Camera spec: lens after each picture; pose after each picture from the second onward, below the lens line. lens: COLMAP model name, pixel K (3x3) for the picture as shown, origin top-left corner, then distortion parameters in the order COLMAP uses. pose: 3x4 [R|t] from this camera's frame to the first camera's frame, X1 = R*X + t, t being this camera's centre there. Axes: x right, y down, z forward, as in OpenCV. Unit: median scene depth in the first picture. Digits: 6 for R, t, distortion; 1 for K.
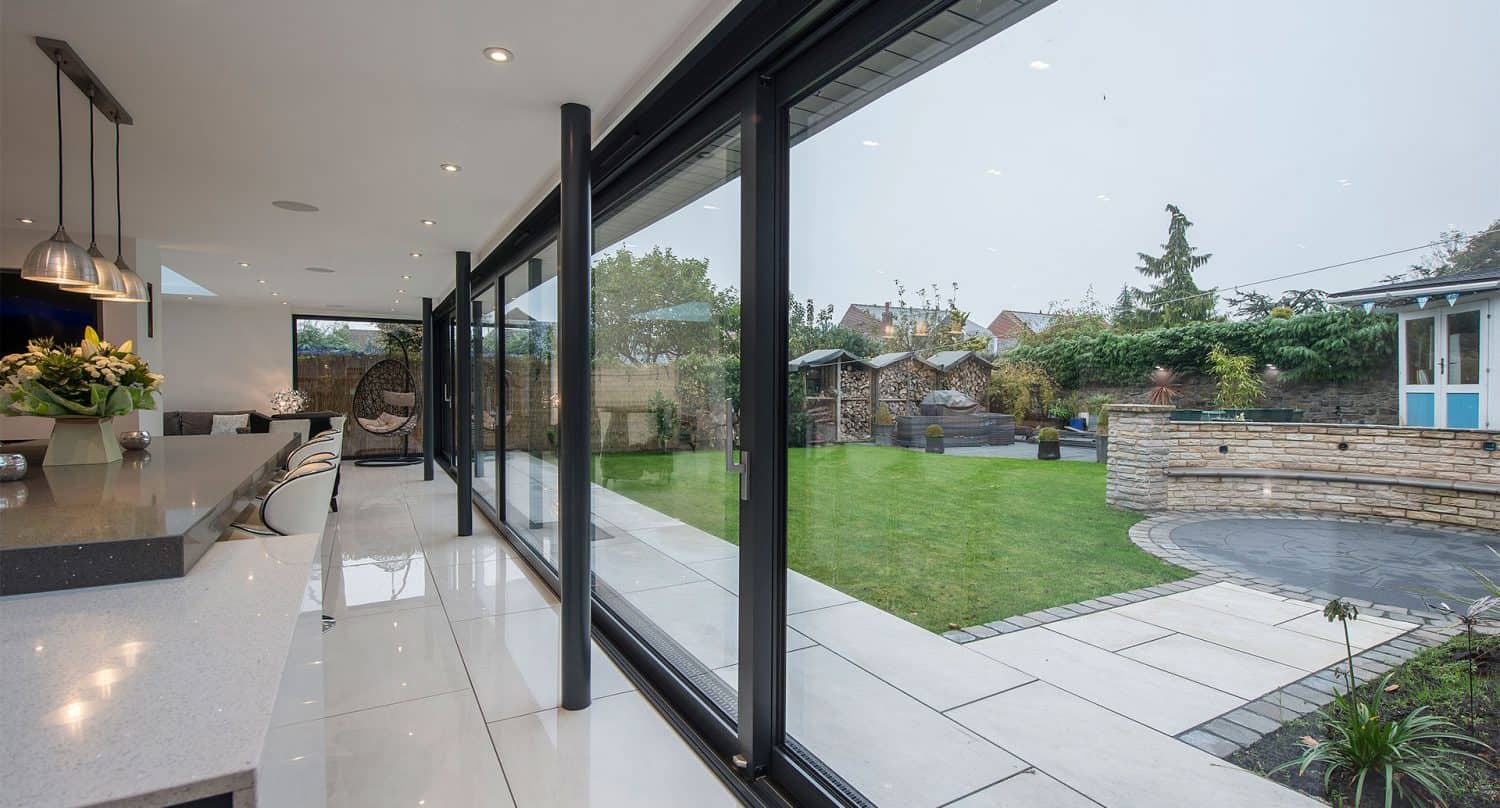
lens RADIAL K [[689.4, 0, 772.5], [0, 689.4, 389.2], [0, 0, 1]] dist [-0.002800, -0.002694]
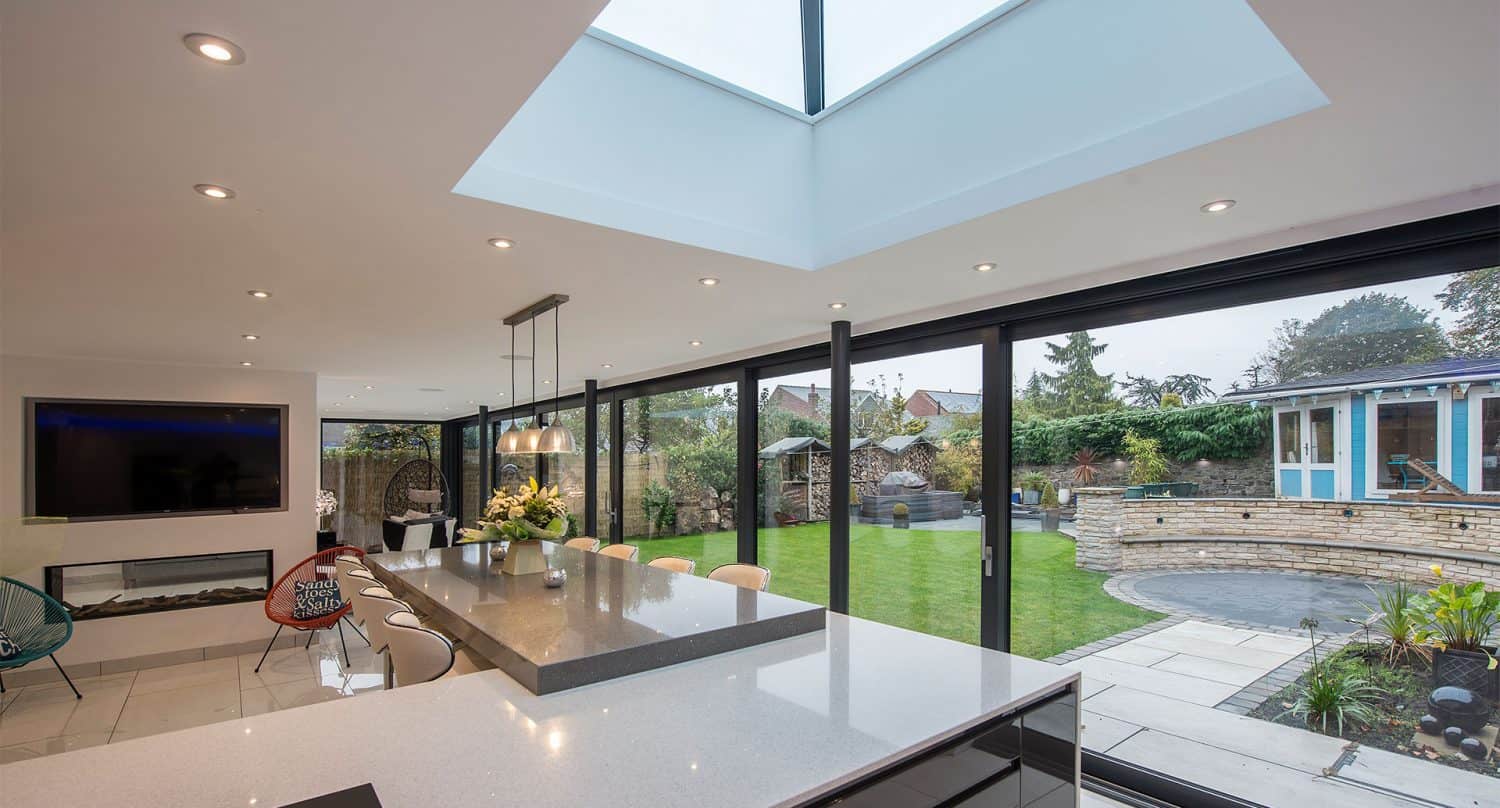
lens RADIAL K [[689.4, 0, 765.8], [0, 689.4, 462.5], [0, 0, 1]] dist [-0.002800, -0.002694]
pose [[0.991077, -0.022487, 0.131382, -0.196957], [0.022733, 0.999741, -0.000374, -0.030716], [-0.131340, 0.003357, 0.991332, -0.143788]]
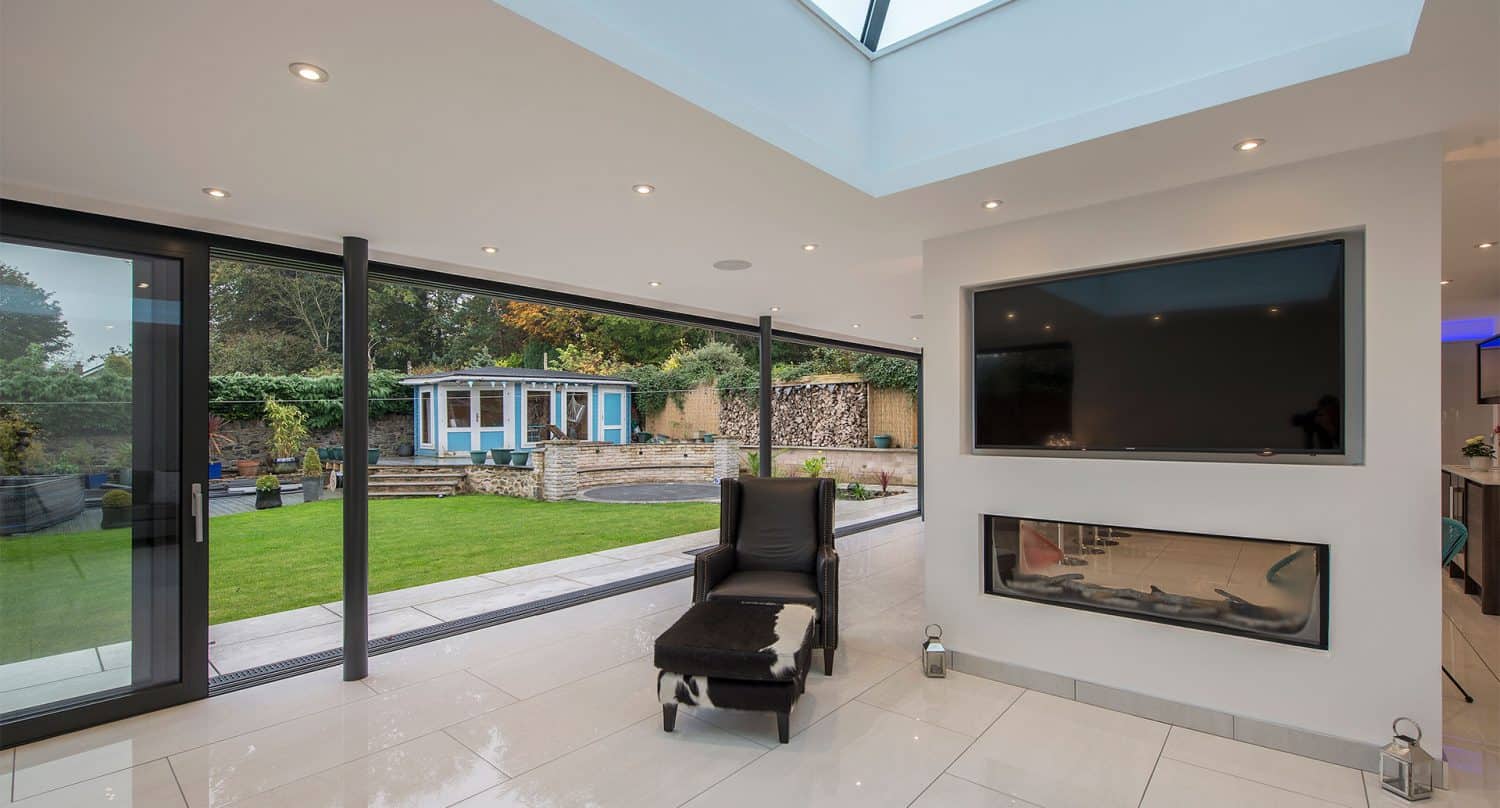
lens RADIAL K [[652.6, 0, 763.4], [0, 652.6, 414.0], [0, 0, 1]] dist [-0.008254, -0.001712]
pose [[-0.331687, 0.011702, 0.943317, -0.924978], [0.016103, 0.999848, -0.006741, -0.017583], [-0.943252, 0.012954, -0.331825, 0.835256]]
